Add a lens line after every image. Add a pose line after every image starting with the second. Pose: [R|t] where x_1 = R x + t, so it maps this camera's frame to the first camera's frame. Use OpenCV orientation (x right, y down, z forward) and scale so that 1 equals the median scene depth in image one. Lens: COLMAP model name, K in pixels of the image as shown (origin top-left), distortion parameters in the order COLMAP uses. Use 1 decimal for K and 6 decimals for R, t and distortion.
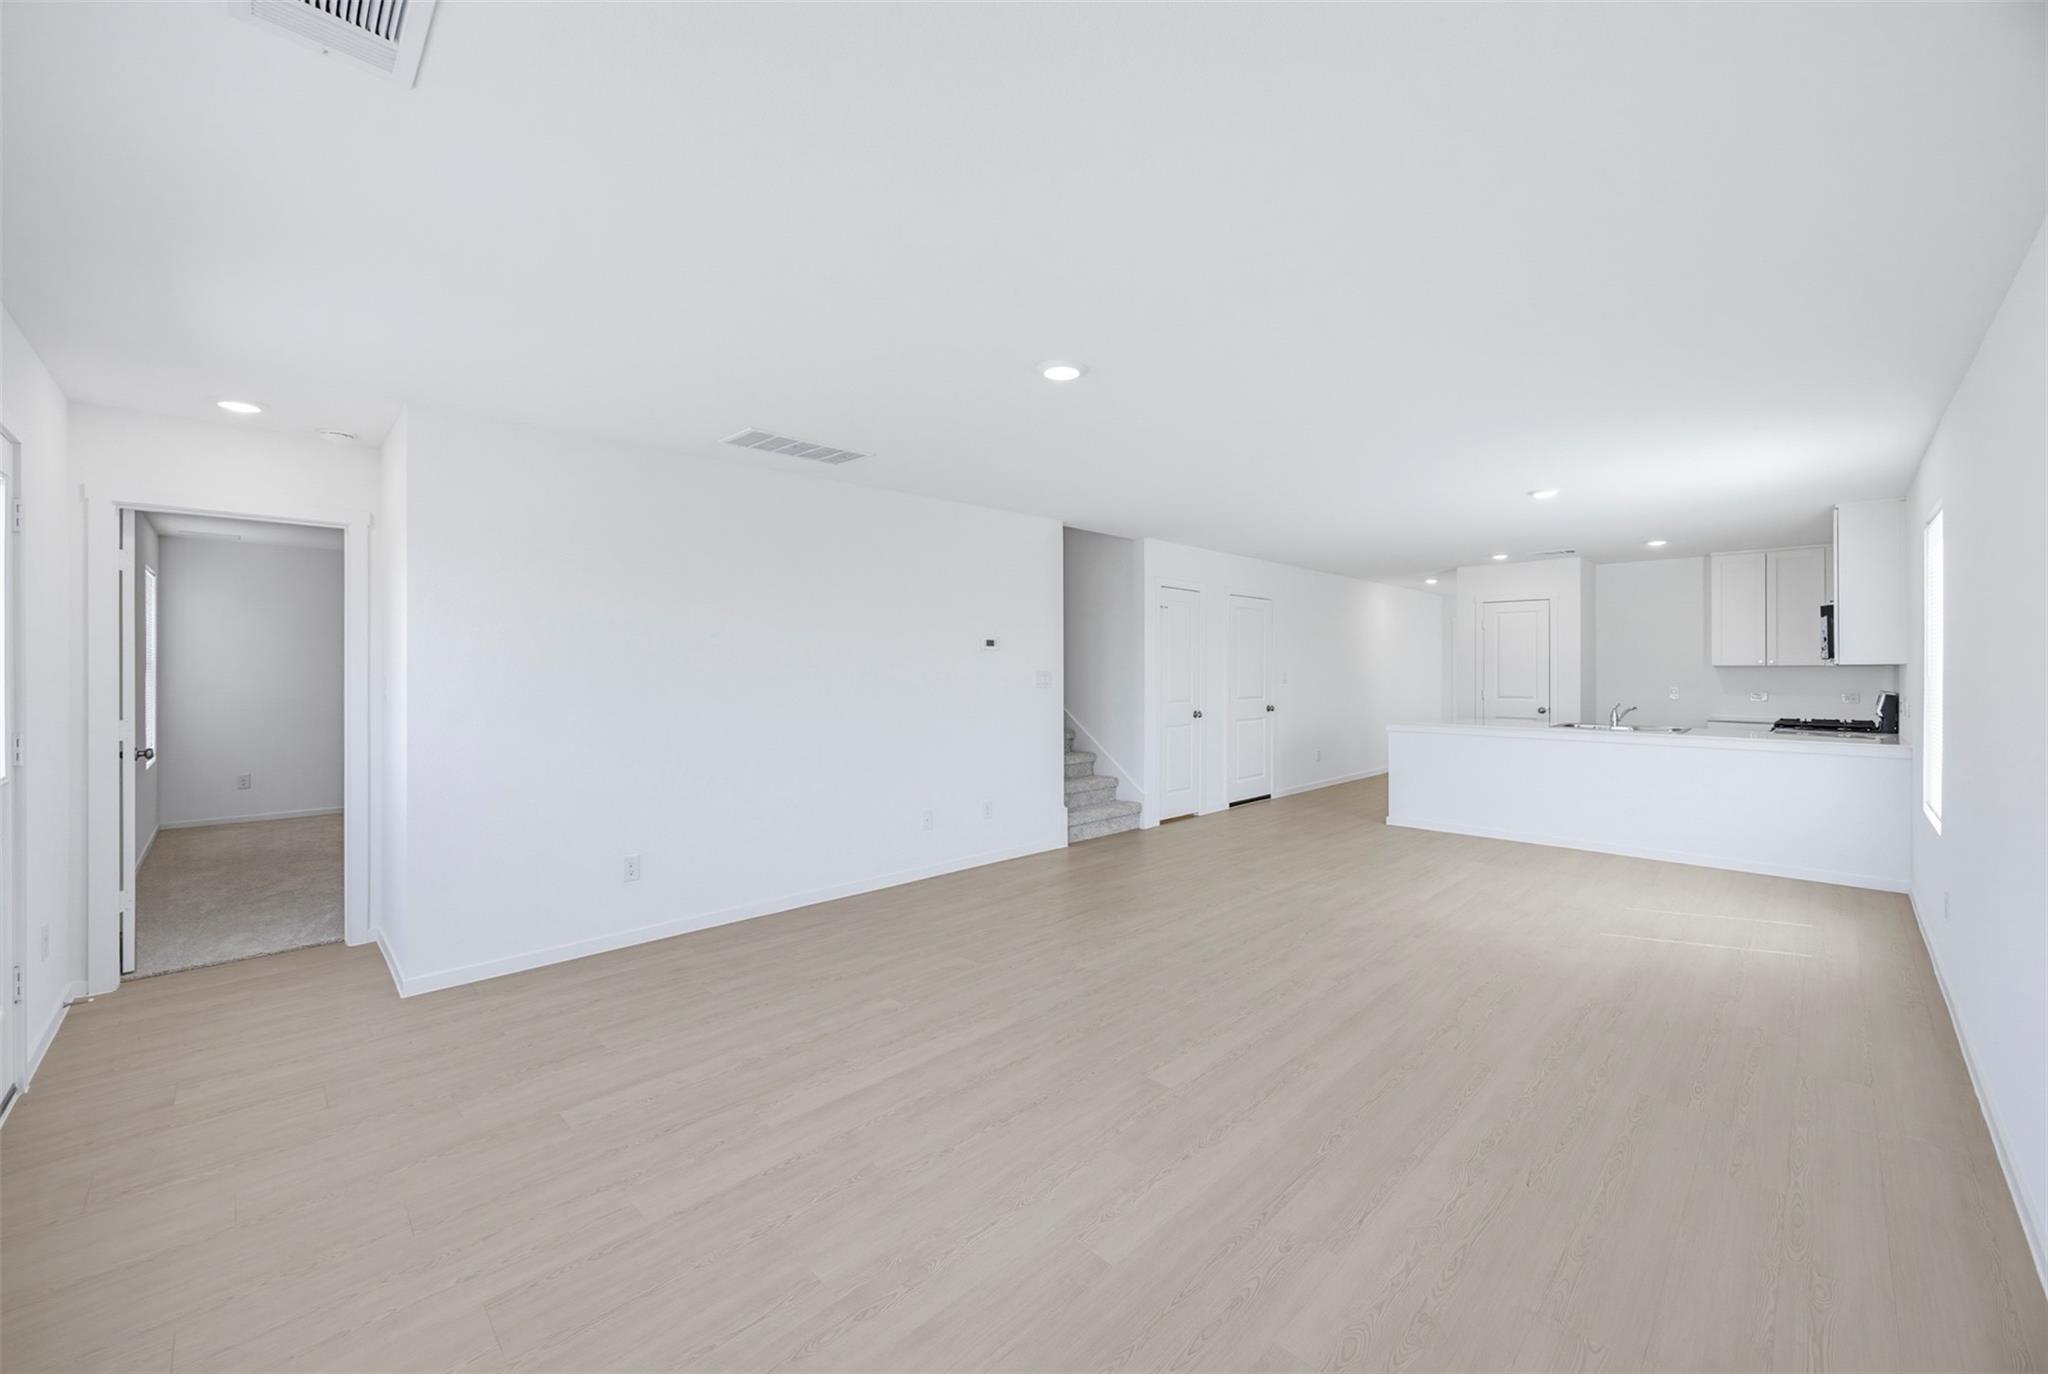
lens RADIAL K [[808.1, 0, 1033.2], [0, 808.1, 674.5], [0, 0, 1]] dist [0.001057, 0.000243]
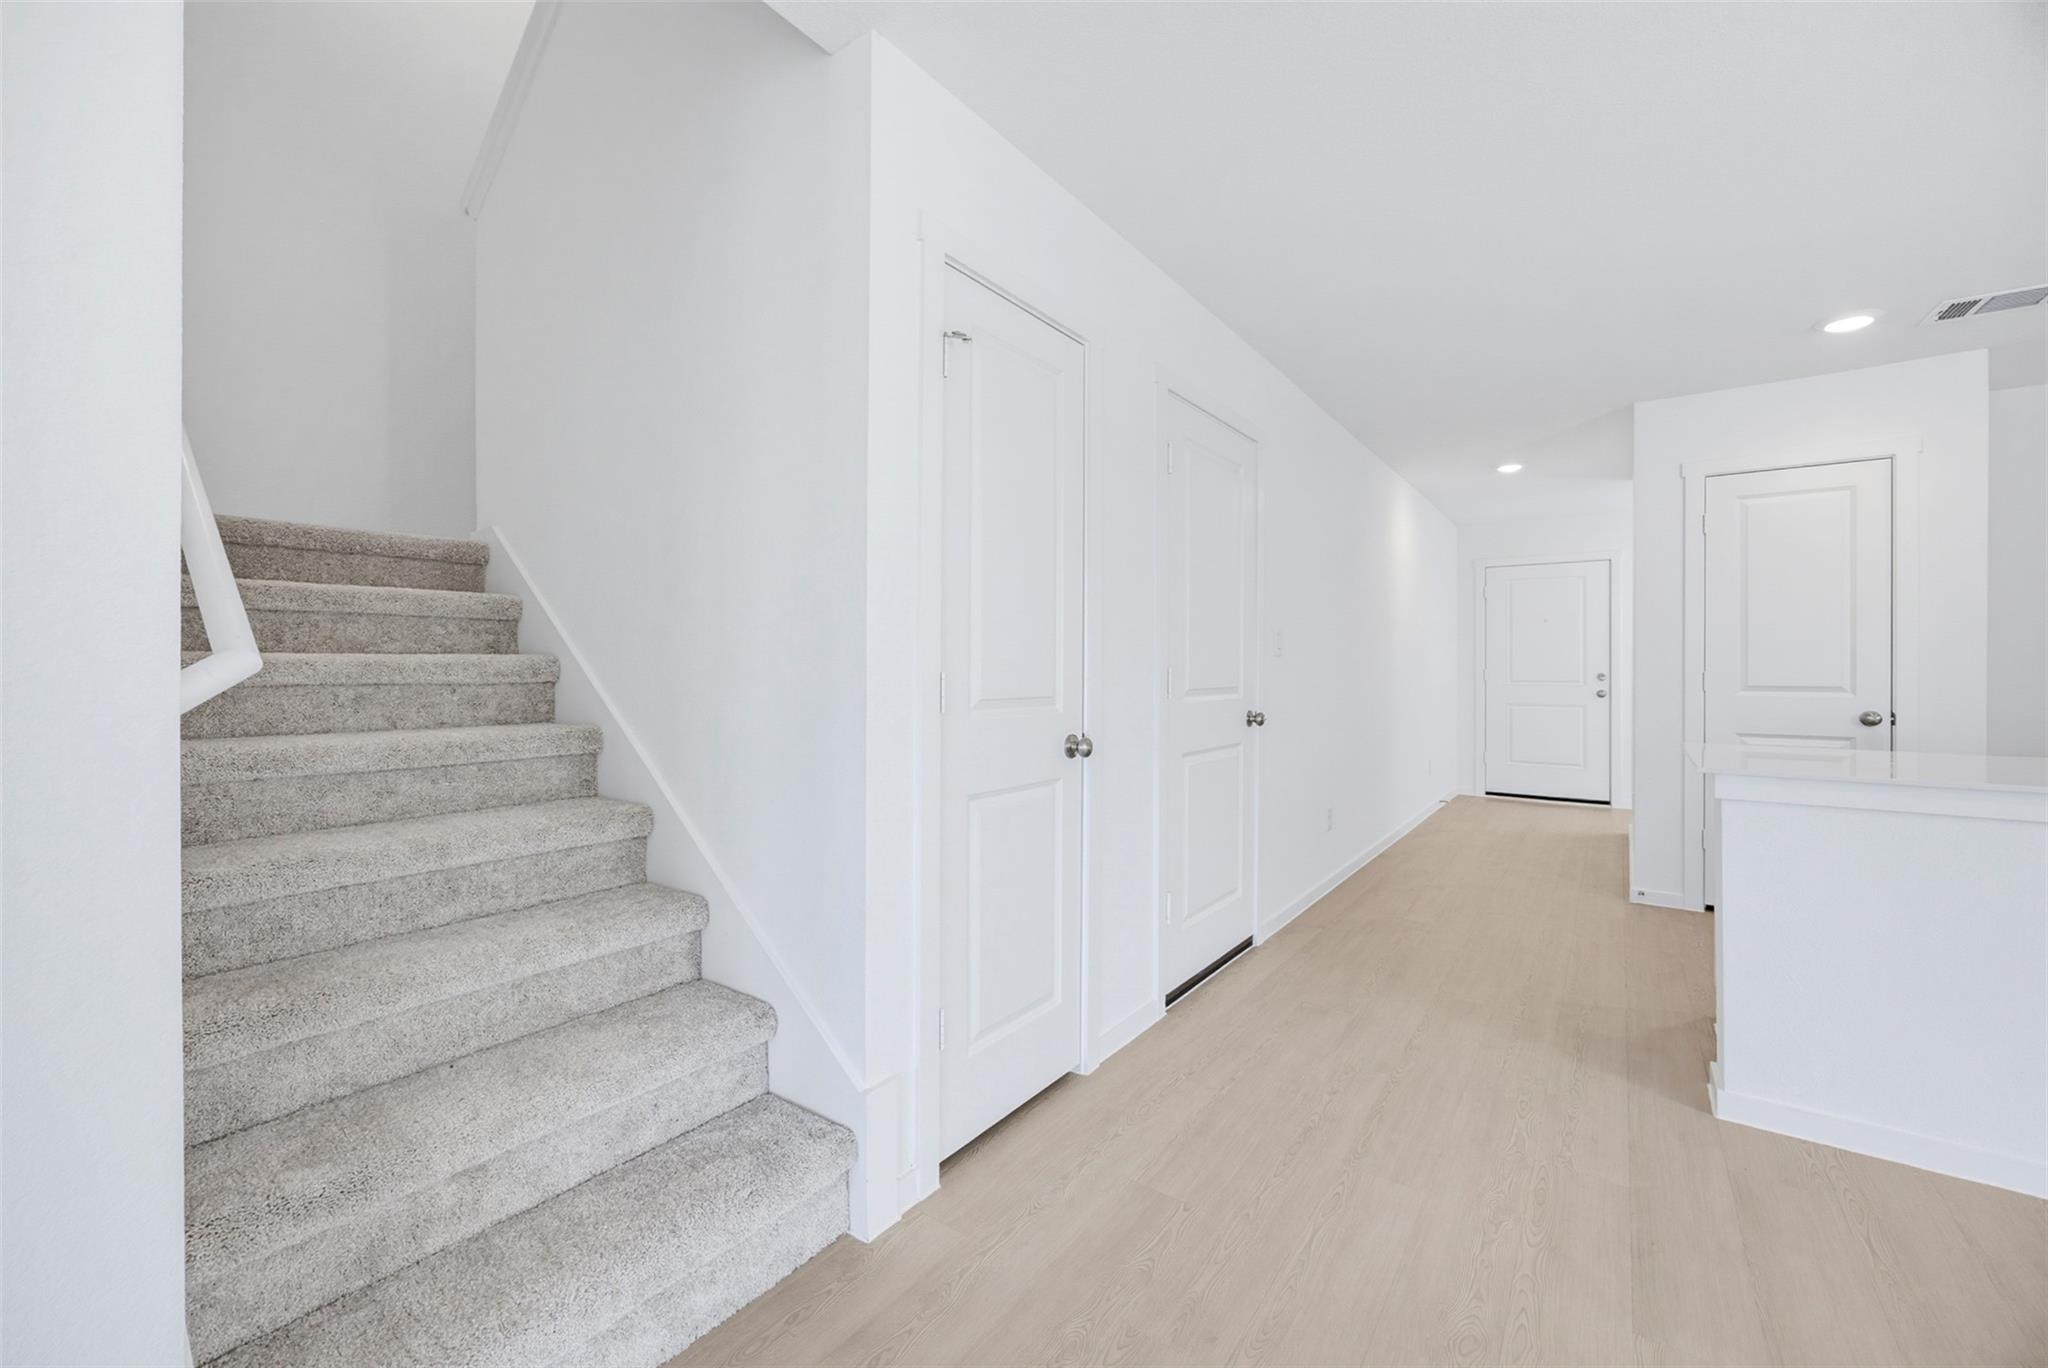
lens RADIAL K [[839.9, 0, 991.7], [0, 839.9, 670.7], [0, 0, 1]] dist [-0.035056, 0.000013]
pose [[0.992951, 0.002727, 0.118498, 0.144544], [-0.002674, 0.999996, -0.000607, 0.023709], [-0.118499, 0.000286, 0.992954, 0.745163]]
